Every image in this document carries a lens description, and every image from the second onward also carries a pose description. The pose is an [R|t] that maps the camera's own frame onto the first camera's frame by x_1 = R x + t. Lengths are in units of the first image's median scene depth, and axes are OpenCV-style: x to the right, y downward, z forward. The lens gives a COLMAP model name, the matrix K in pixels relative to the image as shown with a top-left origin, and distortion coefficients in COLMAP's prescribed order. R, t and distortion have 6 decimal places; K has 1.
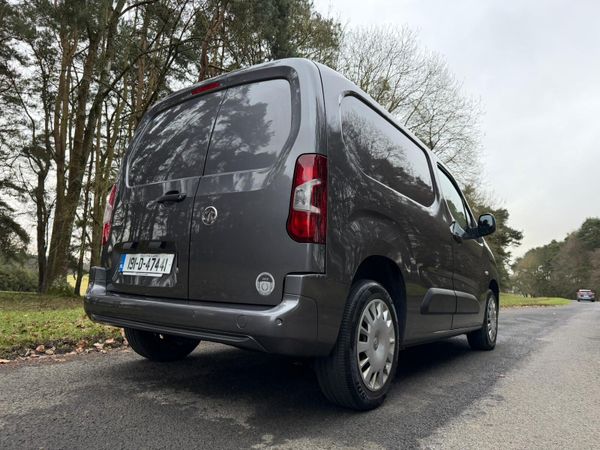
lens RADIAL K [[425.8, 0, 292.2], [0, 425.8, 225.4], [0, 0, 1]] dist [-0.004757, -0.003652]
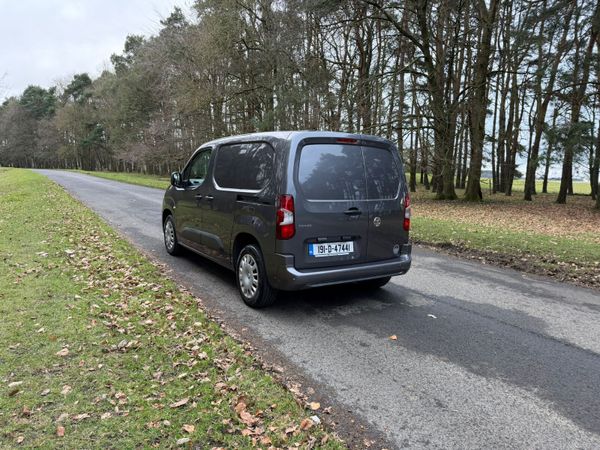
lens RADIAL K [[418.5, 0, 294.6], [0, 418.5, 226.7], [0, 0, 1]] dist [0.007632, -0.001592]
pose [[0.381684, -0.163589, 0.909701, -1.789348], [-0.132265, 0.964417, 0.228924, -0.335366], [-0.914780, -0.207698, 0.346465, 0.533183]]
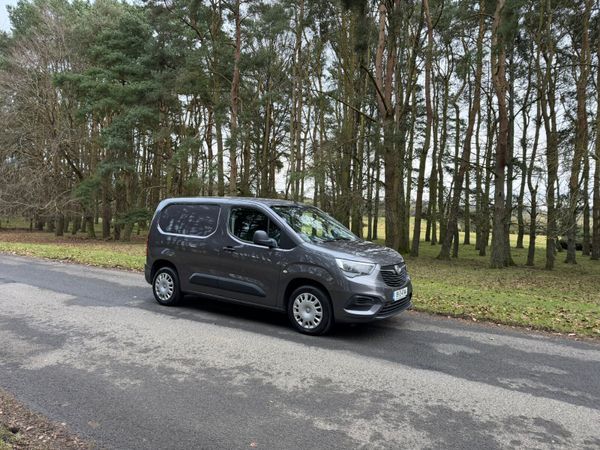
lens RADIAL K [[415.5, 0, 302.1], [0, 415.5, 227.1], [0, 0, 1]] dist [0.054506, -0.063064]
pose [[0.030779, -0.022501, -0.999273, 2.843998], [0.104165, 0.994375, -0.019182, -0.003275], [0.994084, -0.103499, 0.032950, 1.645185]]
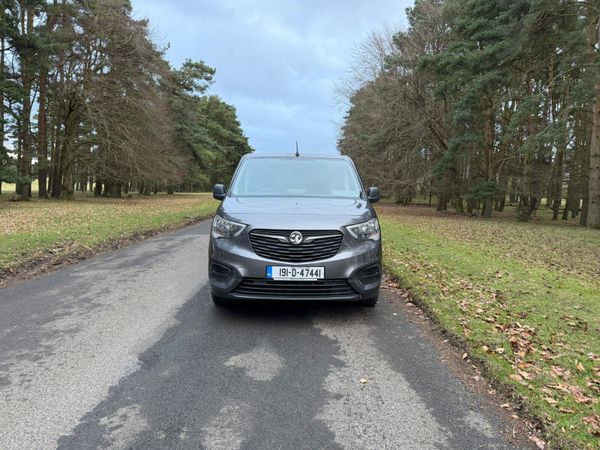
lens RADIAL K [[415.5, 0, 302.1], [0, 415.5, 227.1], [0, 0, 1]] dist [0.054506, -0.063064]
pose [[-0.796873, -0.004356, -0.604132, 1.582132], [0.020182, 0.999224, -0.033826, 0.235044], [0.603810, -0.039148, -0.796166, 3.346288]]
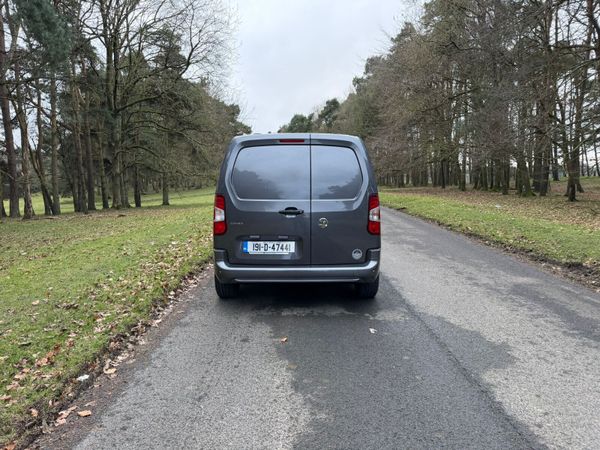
lens RADIAL K [[415.5, 0, 302.1], [0, 415.5, 227.1], [0, 0, 1]] dist [0.054506, -0.063064]
pose [[0.805754, -0.120200, 0.579924, -1.137693], [-0.036477, 0.967257, 0.251164, -0.396078], [-0.591125, -0.223531, 0.774987, -0.364689]]
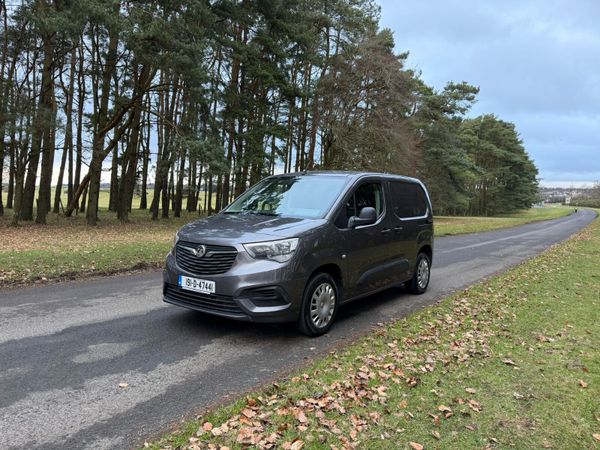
lens RADIAL K [[421.4, 0, 305.0], [0, 421.4, 225.7], [0, 0, 1]] dist [0.006650, -0.006076]
pose [[-0.996520, -0.076735, -0.032548, 0.397775], [-0.074088, 0.994355, -0.075957, 0.219122], [0.038193, -0.073281, -0.996580, 3.746298]]
